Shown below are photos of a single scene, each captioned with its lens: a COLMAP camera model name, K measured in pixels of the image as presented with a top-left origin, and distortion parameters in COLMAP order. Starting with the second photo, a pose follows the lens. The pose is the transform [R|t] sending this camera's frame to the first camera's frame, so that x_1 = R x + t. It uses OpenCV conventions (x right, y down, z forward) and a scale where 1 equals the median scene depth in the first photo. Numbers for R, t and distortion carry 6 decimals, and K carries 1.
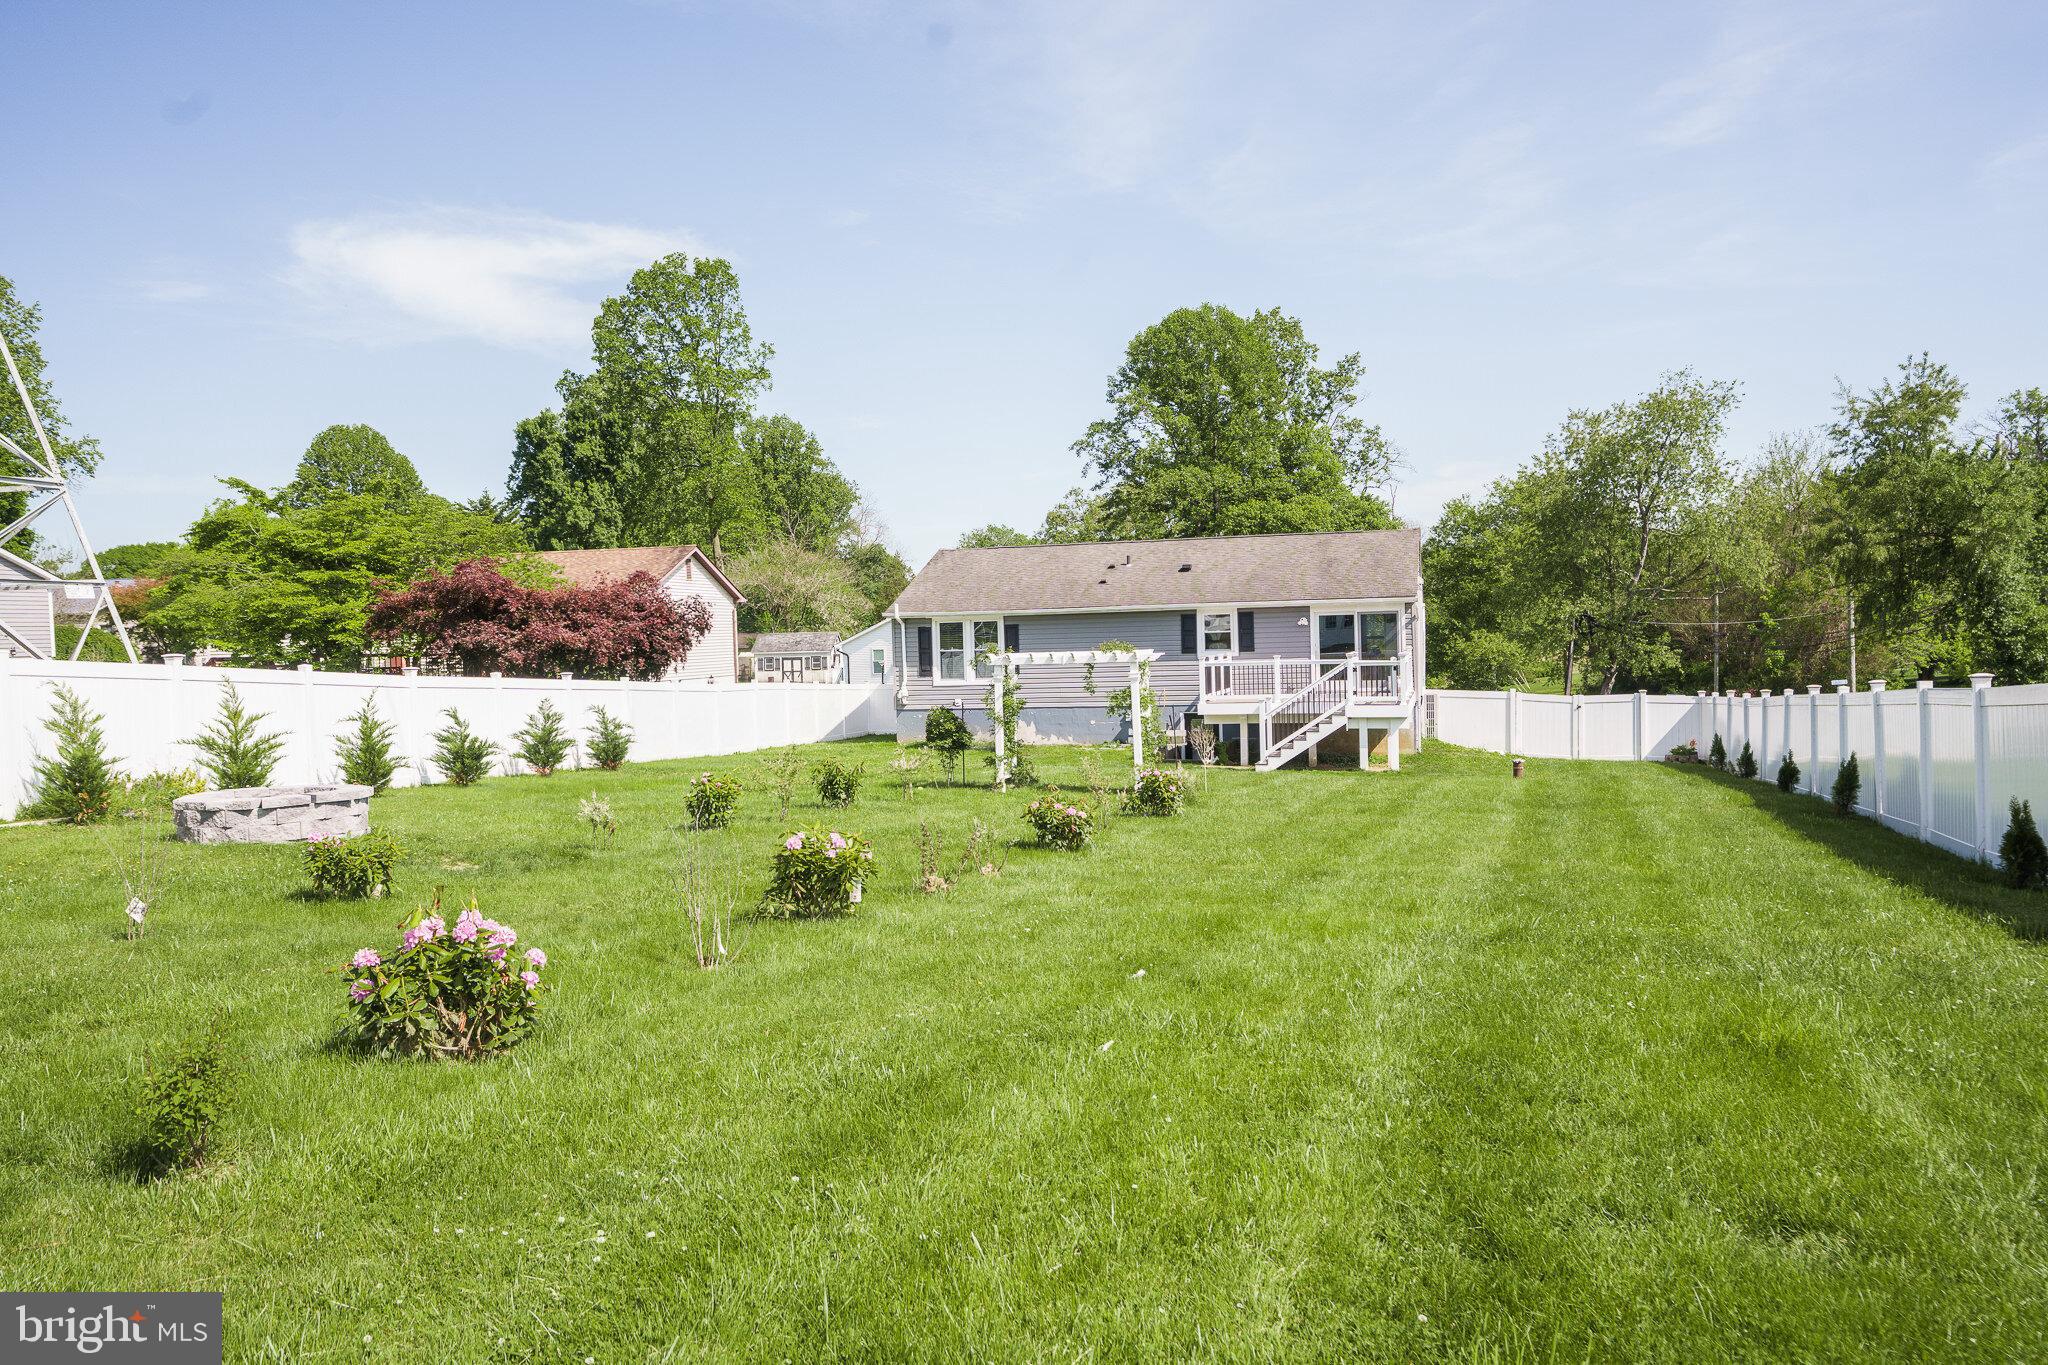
lens RADIAL K [[1535.1, 0, 1024.0], [0, 1535.1, 682.5], [0, 0, 1]] dist [0.000654, 0.000069]
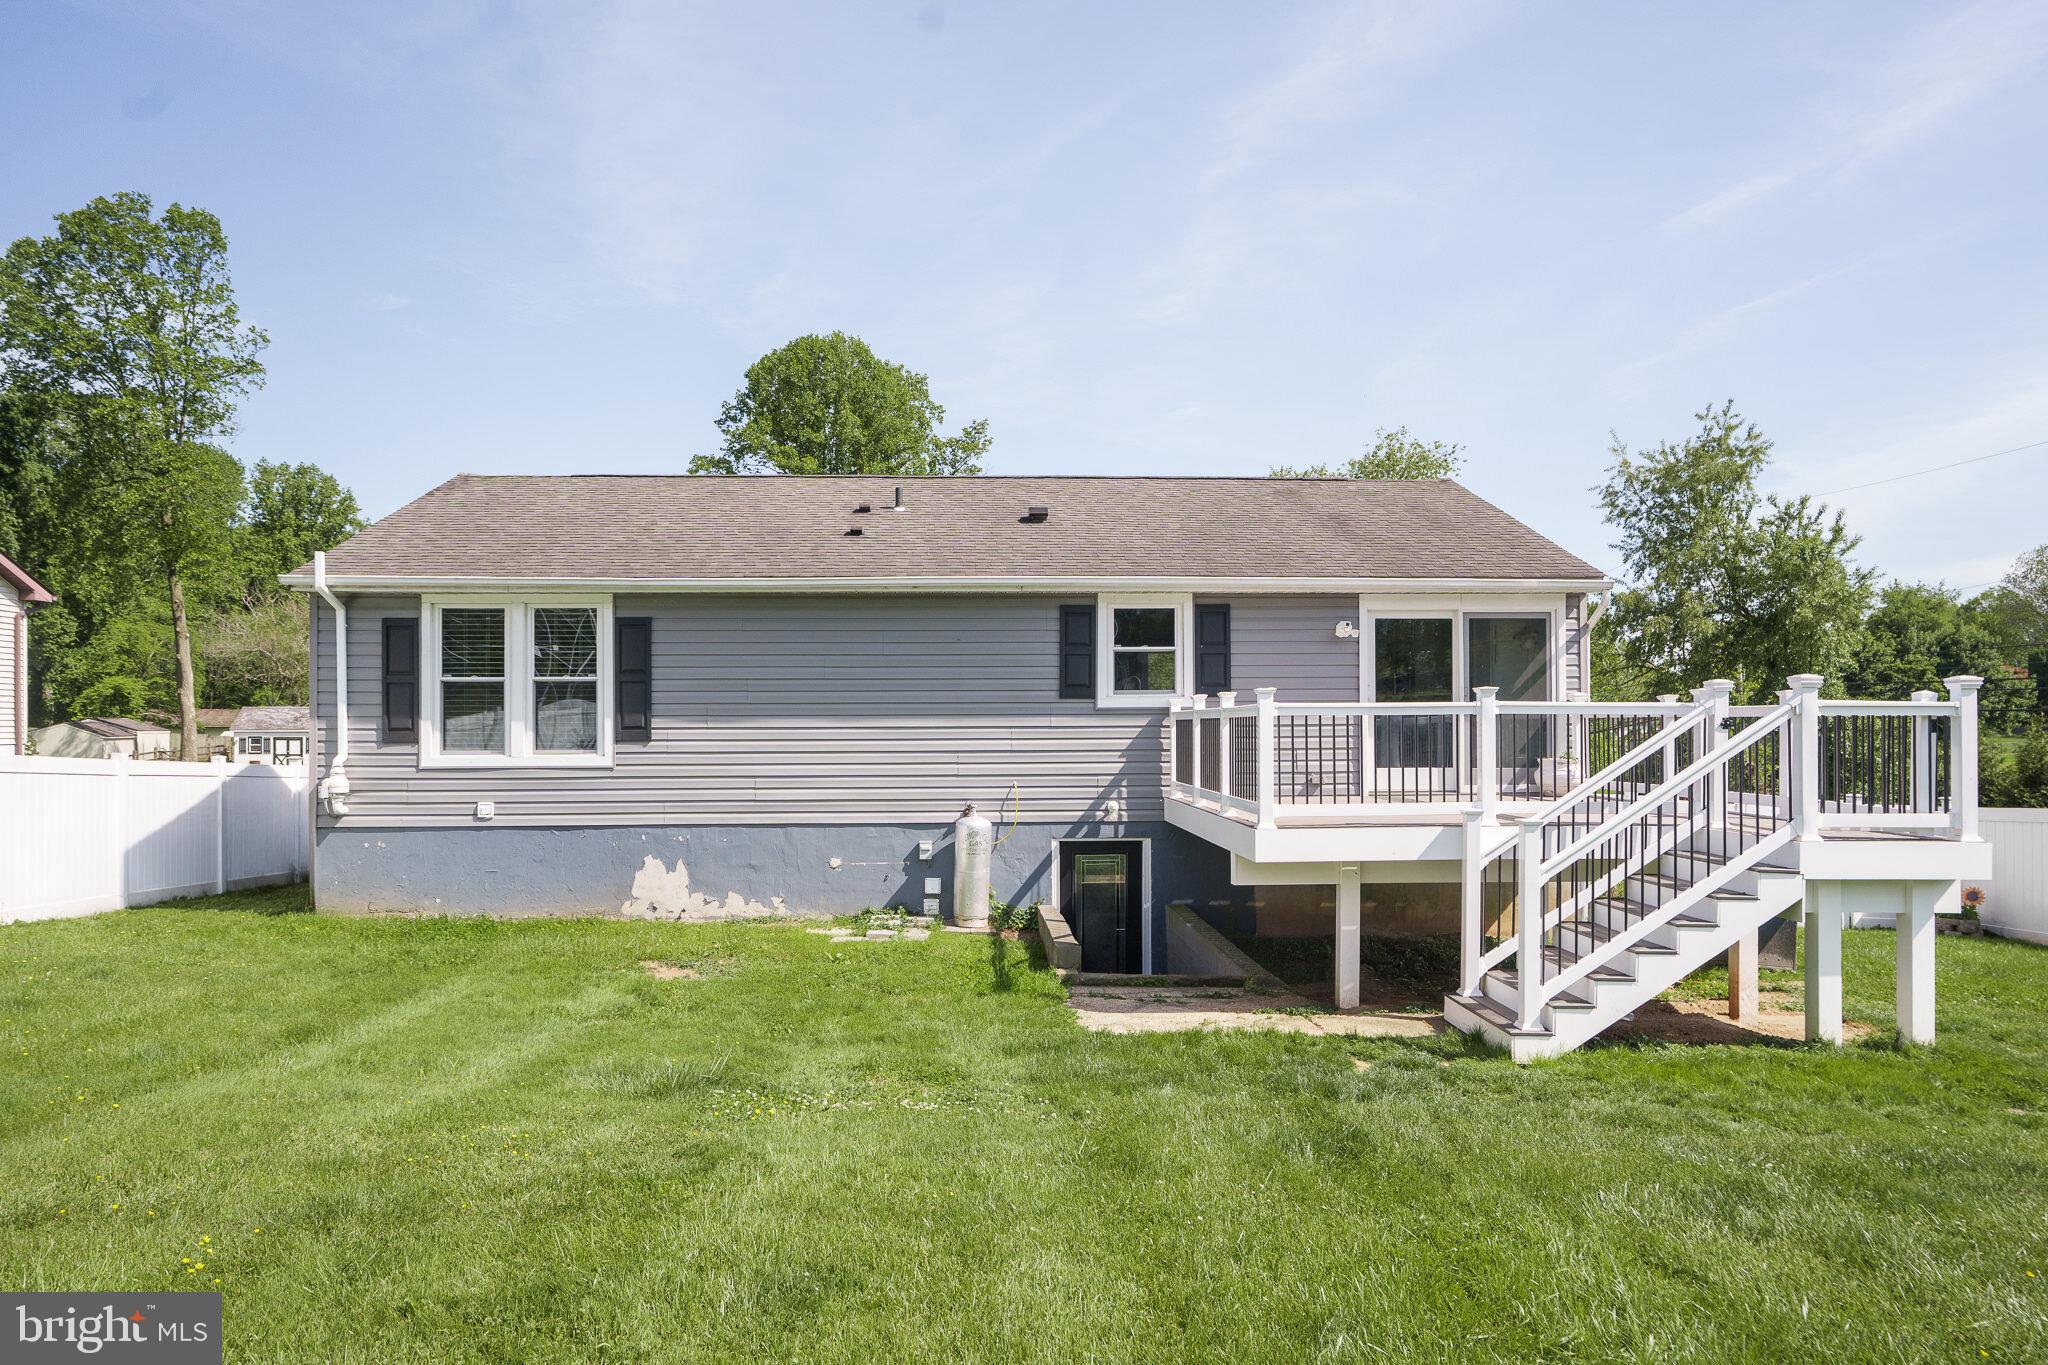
lens RADIAL K [[1285.2, 0, 1026.6], [0, 1285.2, 711.2], [0, 0, 1]] dist [-0.004565, -0.001077]
pose [[0.944769, 0.029538, 0.326404, -0.019154], [-0.012442, 0.998445, -0.054341, 0.003735], [-0.327502, 0.047278, 0.943667, 0.631269]]
